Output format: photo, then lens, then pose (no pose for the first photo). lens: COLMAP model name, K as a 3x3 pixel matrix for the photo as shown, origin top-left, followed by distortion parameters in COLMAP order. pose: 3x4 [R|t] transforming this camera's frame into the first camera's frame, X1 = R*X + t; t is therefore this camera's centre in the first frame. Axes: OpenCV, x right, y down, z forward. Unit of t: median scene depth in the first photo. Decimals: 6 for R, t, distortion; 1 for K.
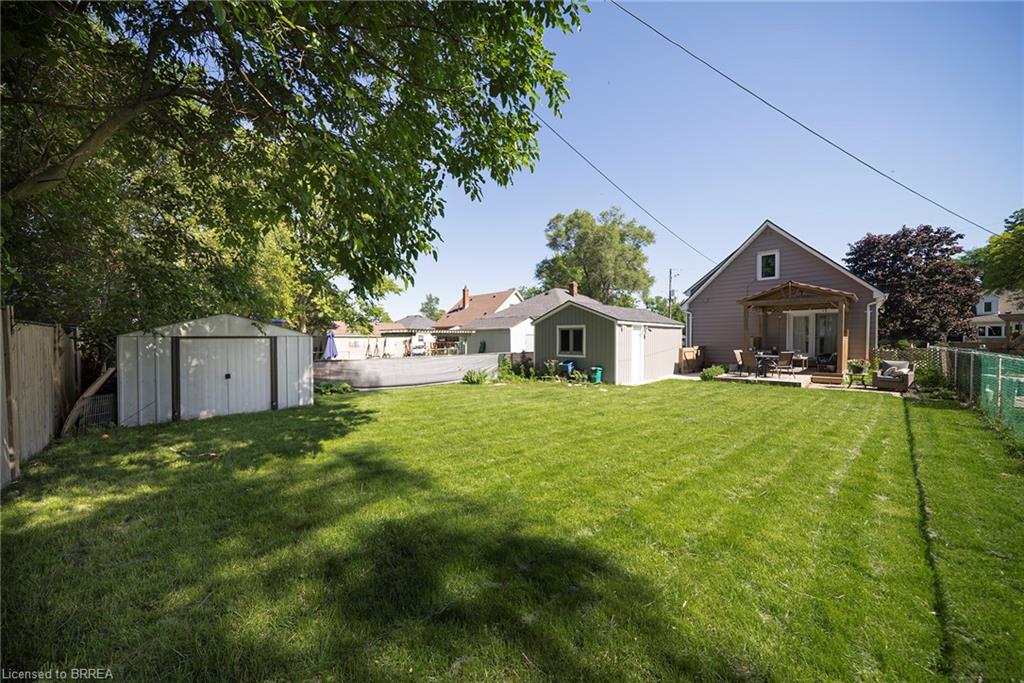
lens RADIAL K [[353.1, 0, 512.4], [0, 353.1, 342.8], [0, 0, 1]] dist [-0.005285, -0.000226]
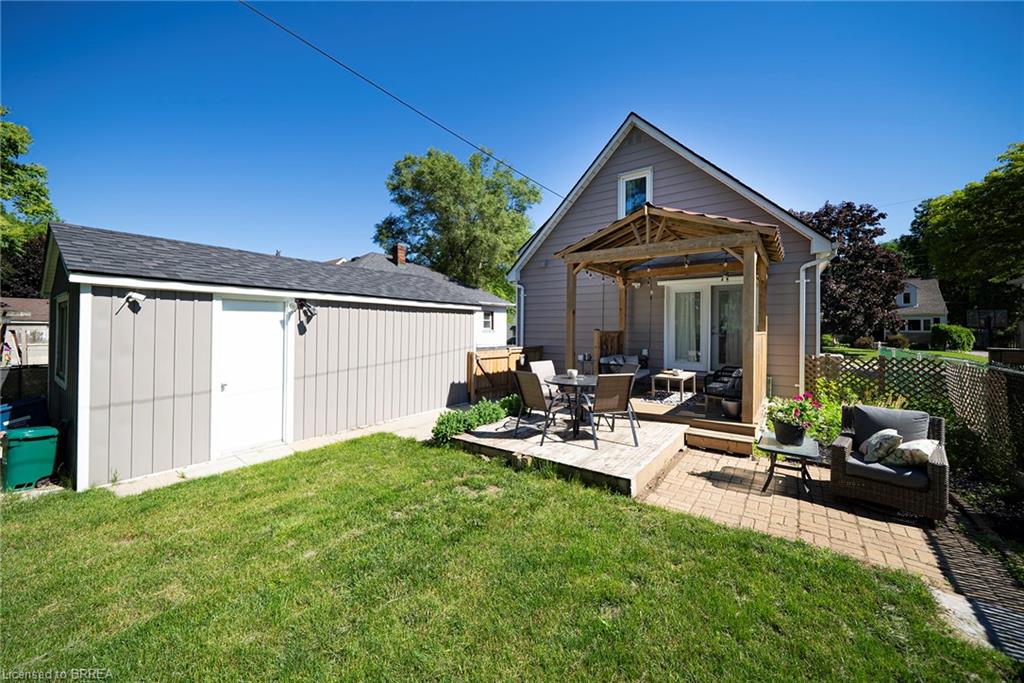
lens RADIAL K [[353.1, 0, 530.2], [0, 353.1, 324.4], [0, 0, 1]] dist [-0.005285, -0.000226]
pose [[0.986969, 0.009949, 0.160604, 0.309508], [-0.006082, 0.999680, -0.024555, -0.007493], [-0.160796, 0.023258, 0.986714, 0.319247]]
